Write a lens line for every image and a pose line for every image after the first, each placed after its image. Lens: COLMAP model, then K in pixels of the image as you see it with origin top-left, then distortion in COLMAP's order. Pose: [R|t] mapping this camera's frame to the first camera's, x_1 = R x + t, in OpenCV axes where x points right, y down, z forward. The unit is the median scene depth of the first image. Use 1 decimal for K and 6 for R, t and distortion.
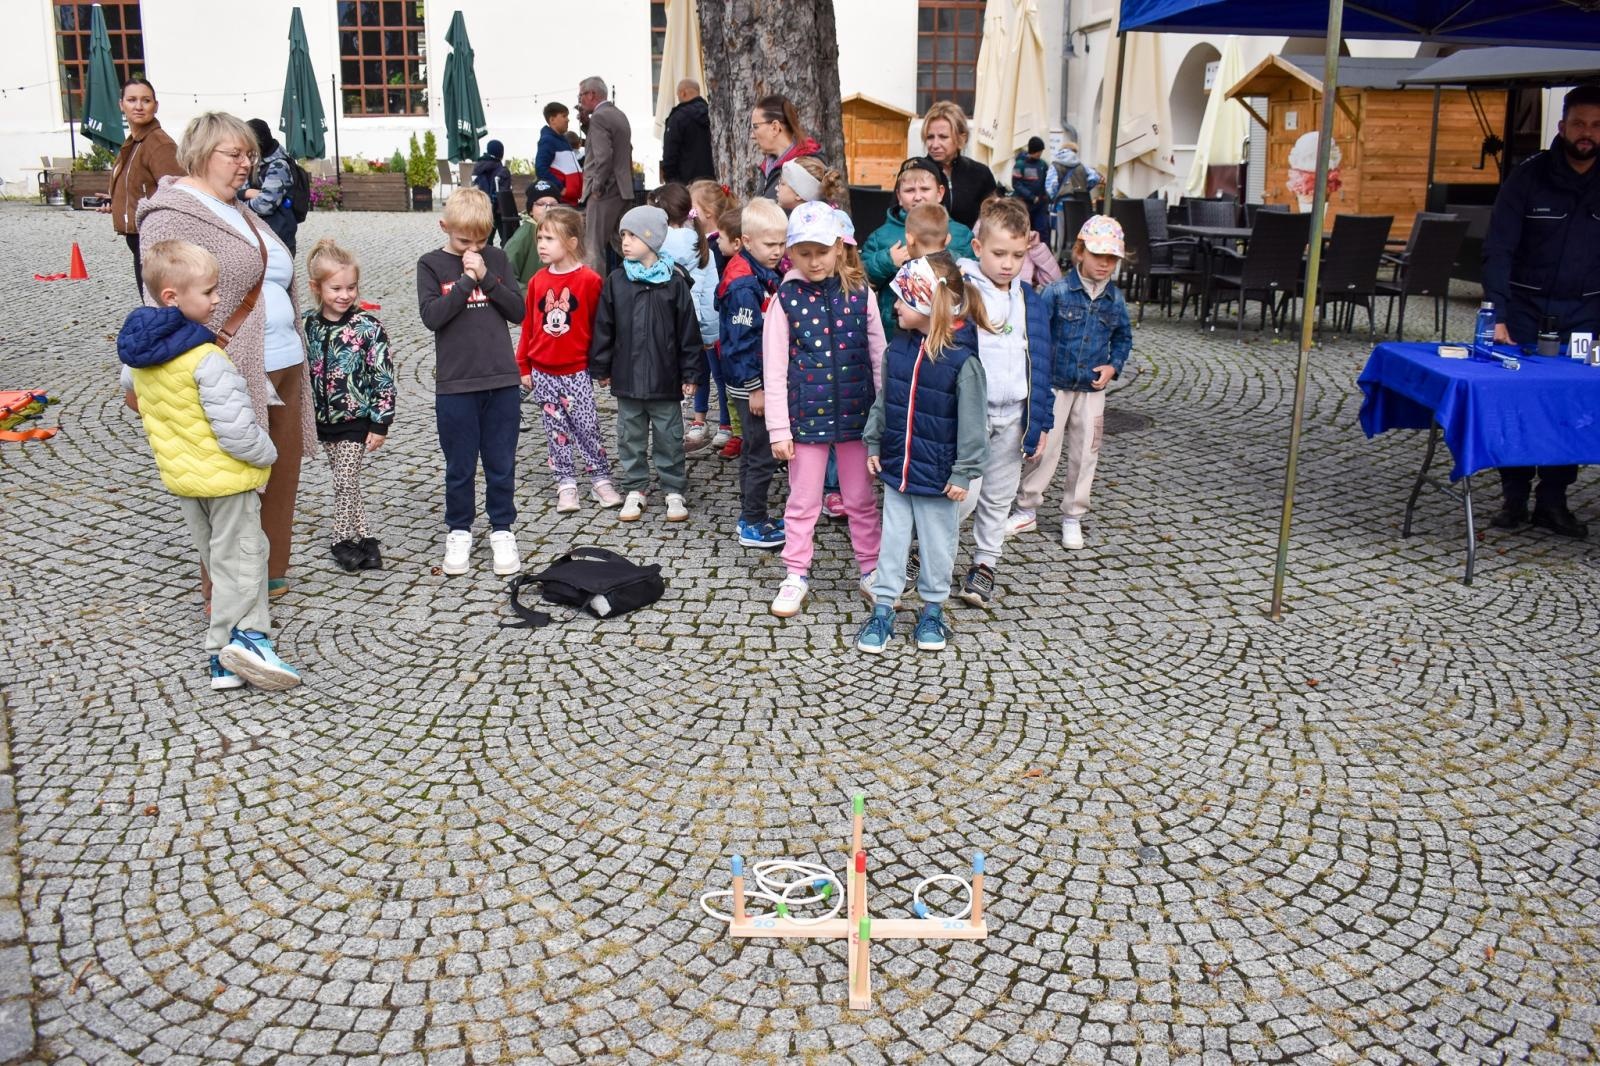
lens RADIAL K [[1594.2, 0, 838.8], [0, 1594.2, 569.4], [0, 0, 1]] dist [-0.099824, 0.018453]
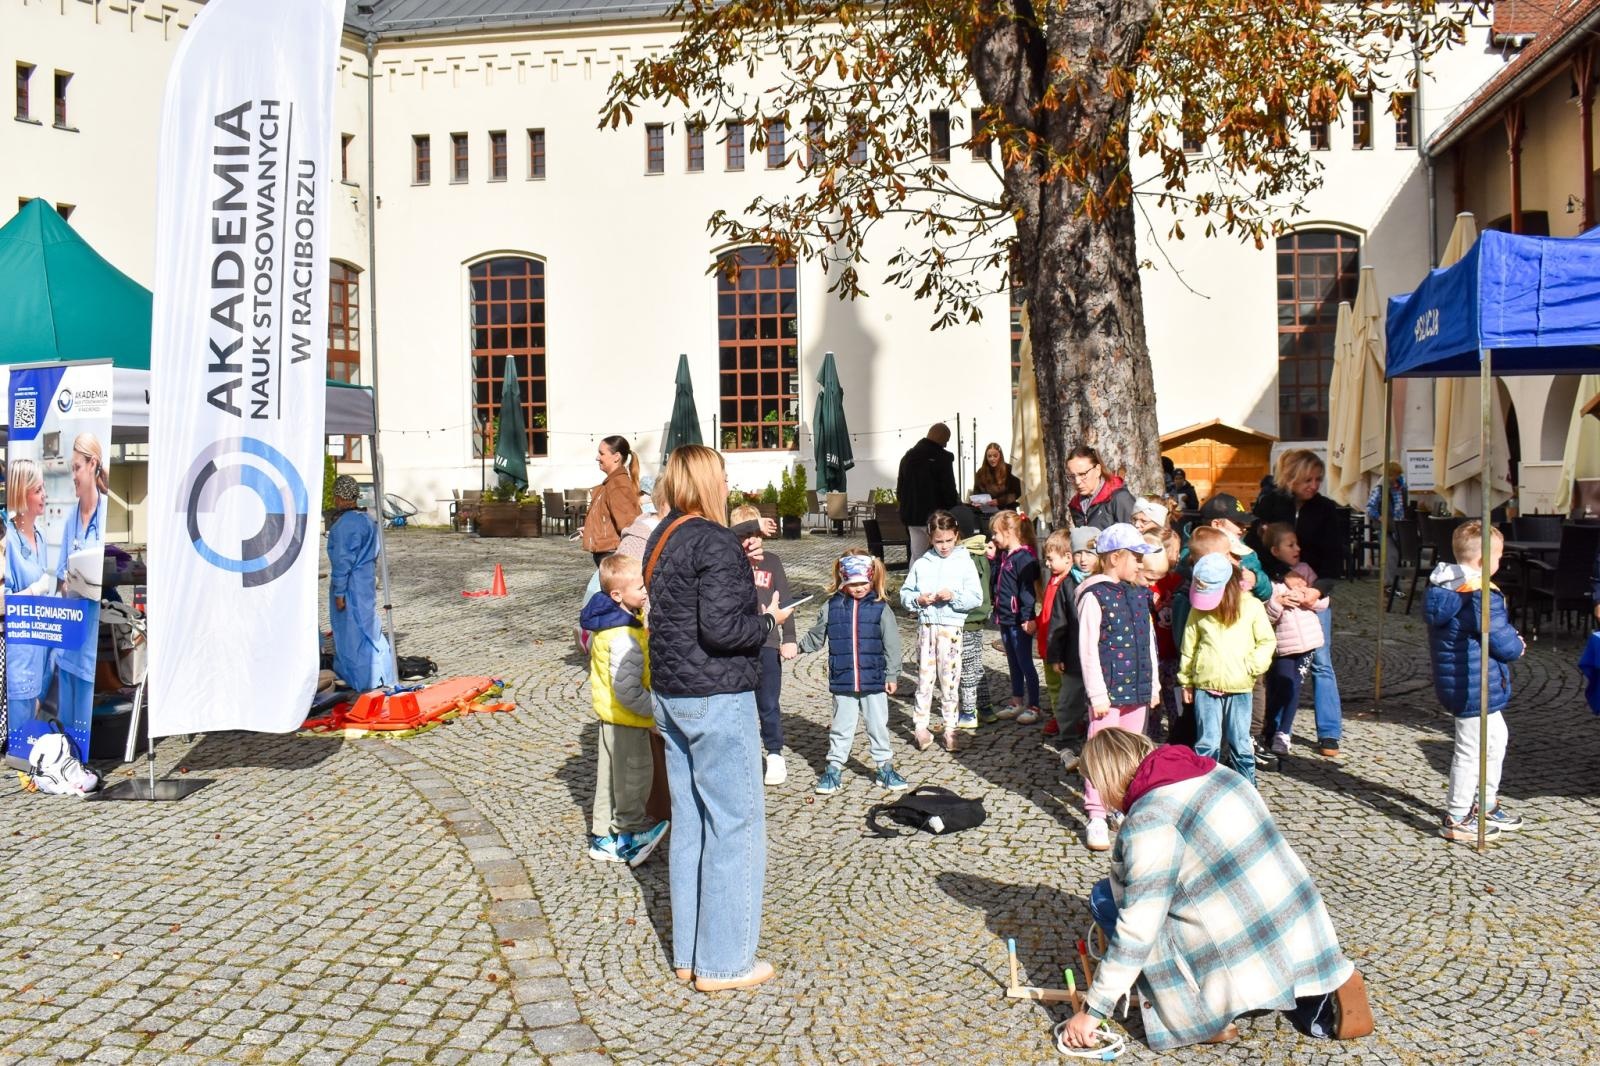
lens RADIAL K [[1612.4, 0, 800.0], [0, 1612.4, 533.0], [0, 0, 1]] dist [-0.058918, 0.012704]
pose [[0.969813, -0.014870, -0.243396, 0.075113], [-0.039930, 0.974982, -0.218669, 0.088923], [0.240558, 0.221787, 0.944956, -0.376526]]
